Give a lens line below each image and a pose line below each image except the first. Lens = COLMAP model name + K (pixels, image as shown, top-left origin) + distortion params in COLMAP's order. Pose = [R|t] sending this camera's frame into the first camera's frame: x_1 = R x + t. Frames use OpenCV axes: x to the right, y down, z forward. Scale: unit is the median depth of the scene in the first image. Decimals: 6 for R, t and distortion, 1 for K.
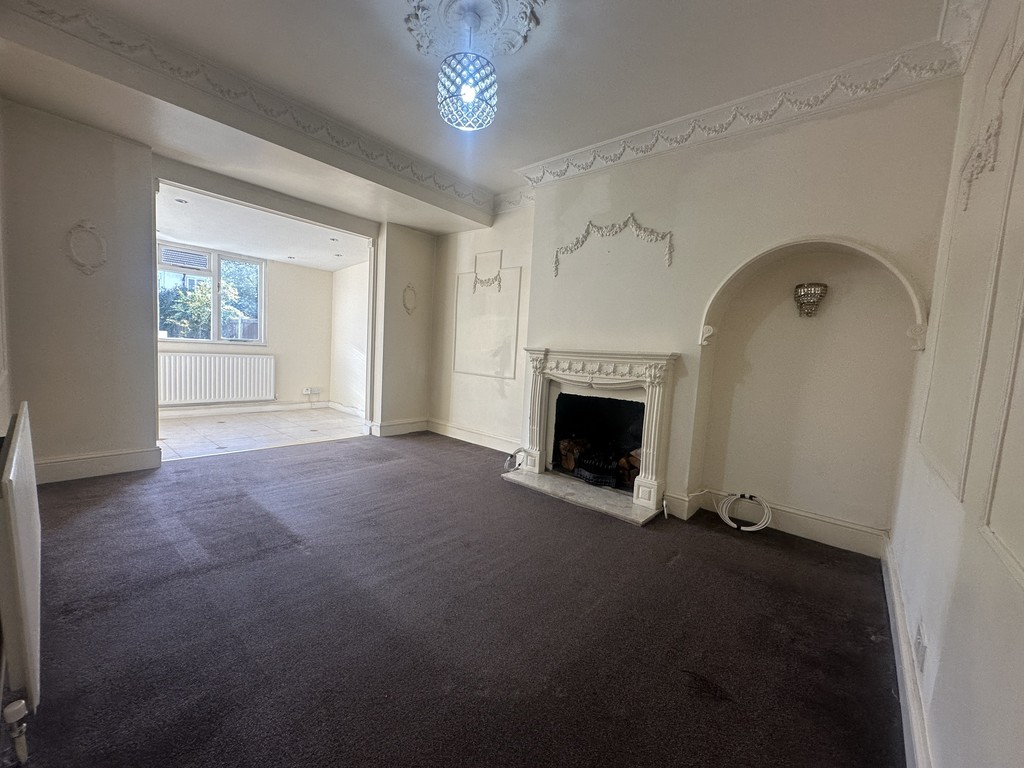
lens RADIAL K [[406.3, 0, 512.7], [0, 406.3, 386.6], [0, 0, 1]] dist [-0.000013, -0.000224]
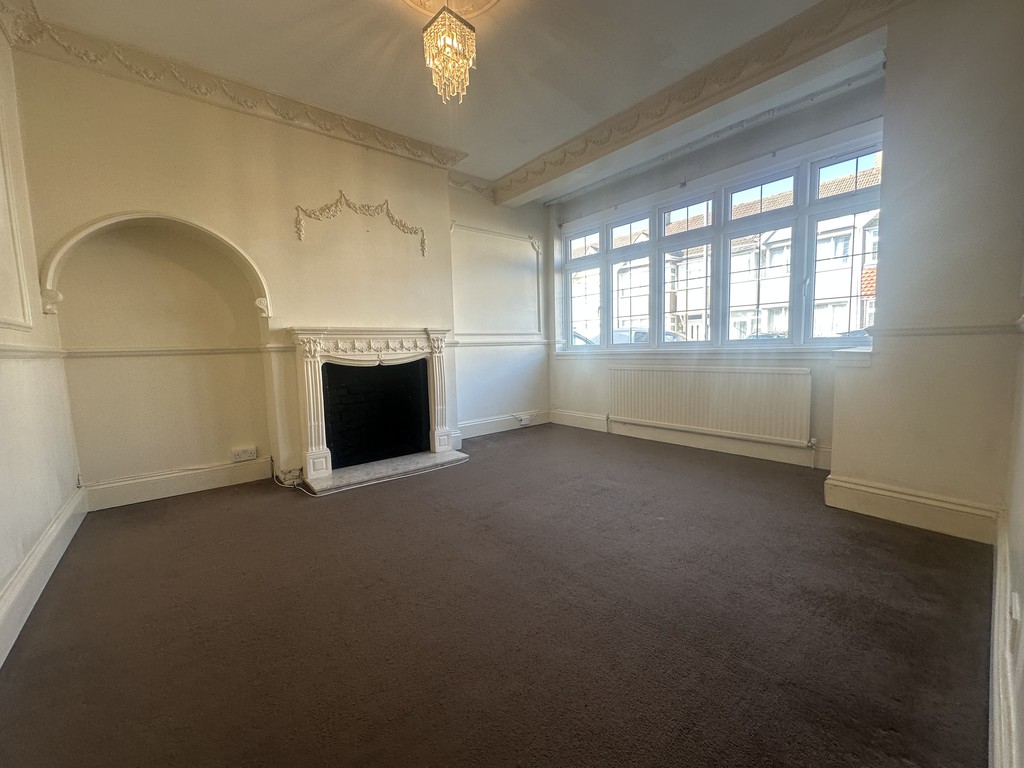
lens RADIAL K [[406.3, 0, 513.0], [0, 406.3, 387.4], [0, 0, 1]] dist [-0.000013, -0.000224]
pose [[0.169021, -0.149875, 0.974151, -0.749987], [0.123424, 0.983809, 0.129946, -0.033193], [-0.977854, 0.098270, 0.184783, 0.490960]]
